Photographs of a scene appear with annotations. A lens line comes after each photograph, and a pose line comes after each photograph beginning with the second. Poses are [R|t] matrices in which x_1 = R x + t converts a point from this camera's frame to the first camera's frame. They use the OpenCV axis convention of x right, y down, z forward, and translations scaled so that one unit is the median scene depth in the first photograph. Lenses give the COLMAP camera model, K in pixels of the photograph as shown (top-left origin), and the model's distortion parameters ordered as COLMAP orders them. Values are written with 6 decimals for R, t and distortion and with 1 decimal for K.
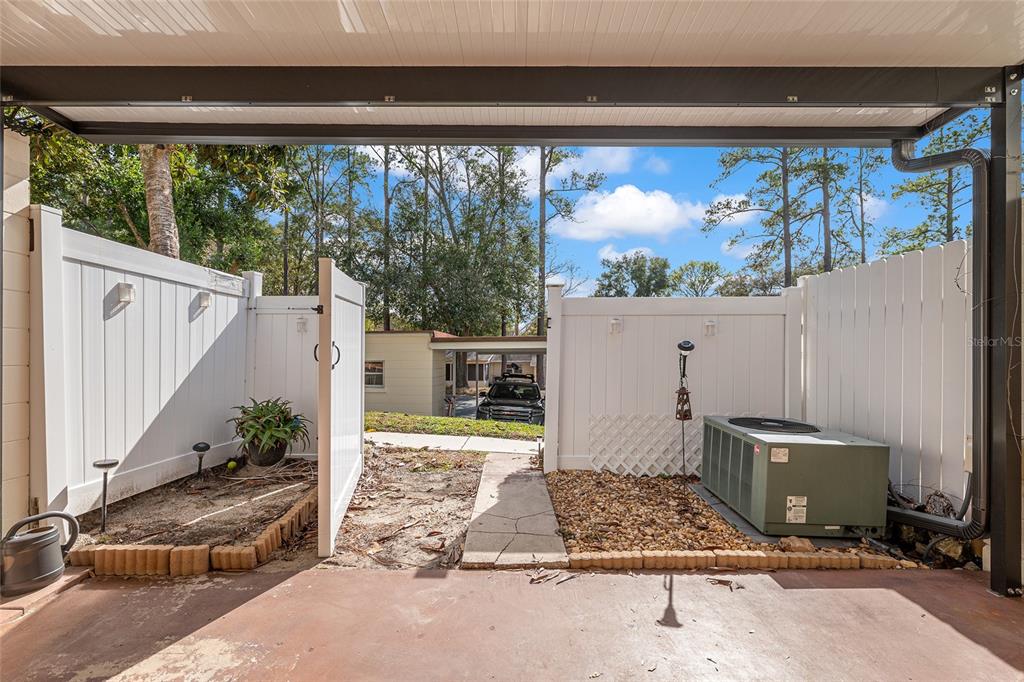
lens RADIAL K [[477.2, 0, 512.0], [0, 477.2, 341.0], [0, 0, 1]] dist [0.002519, -0.000199]
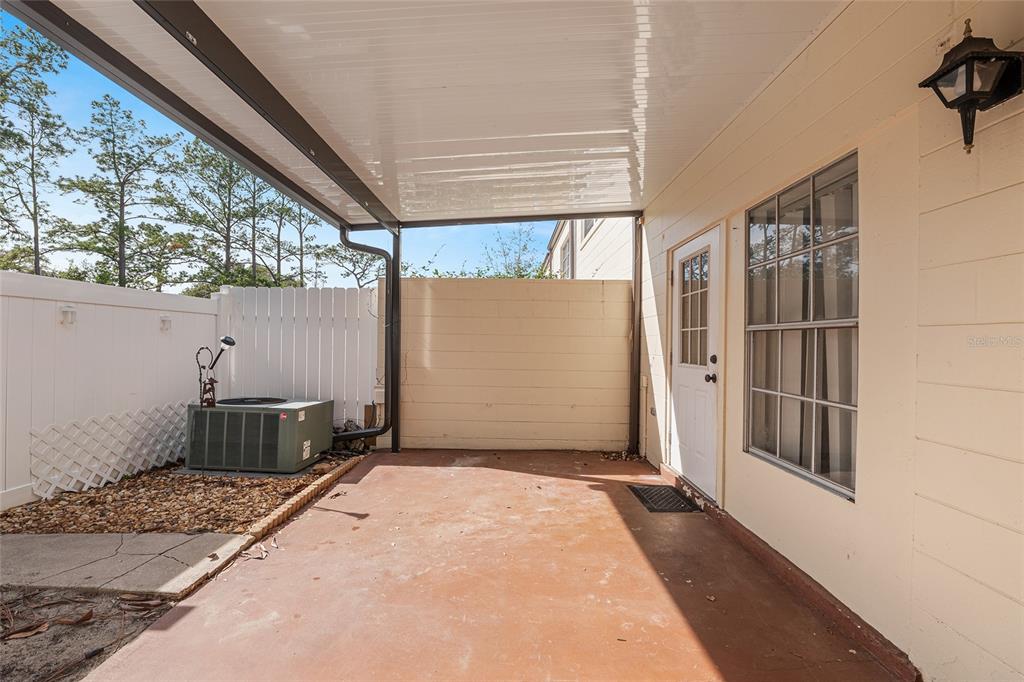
lens RADIAL K [[422.6, 0, 512.0], [0, 422.6, 341.0], [0, 0, 1]] dist [-0.005007, -0.000041]
pose [[-0.003039, 0.005230, 0.999982, -0.756396], [-0.028293, 0.999586, -0.005314, -0.006143], [-0.999595, -0.028309, -0.002890, 0.355981]]
